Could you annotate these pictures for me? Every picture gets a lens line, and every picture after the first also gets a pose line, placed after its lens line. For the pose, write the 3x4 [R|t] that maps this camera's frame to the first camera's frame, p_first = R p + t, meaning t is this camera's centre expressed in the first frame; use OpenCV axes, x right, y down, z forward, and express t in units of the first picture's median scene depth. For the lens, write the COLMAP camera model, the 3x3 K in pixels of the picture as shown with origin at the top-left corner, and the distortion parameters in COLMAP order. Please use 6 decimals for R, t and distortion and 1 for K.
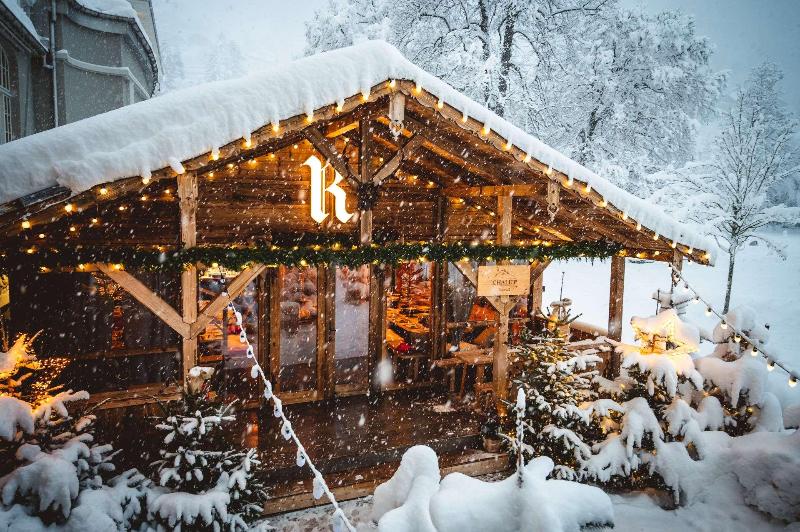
lens RADIAL K [[530.7, 0, 400.1], [0, 530.7, 266.0], [0, 0, 1]] dist [0.050114, -0.014177]
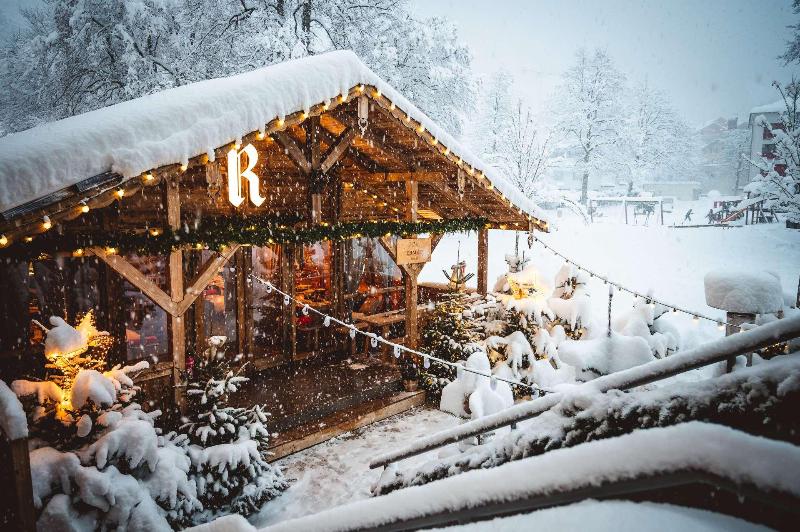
lens RADIAL K [[530.7, 0, 399.9], [0, 530.7, 266.4], [0, 0, 1]] dist [0.050114, -0.014177]
pose [[0.924495, -0.061315, 0.376230, -0.364692], [0.050903, 0.997997, 0.037564, 0.018724], [-0.377779, -0.015576, 0.925765, -0.142155]]
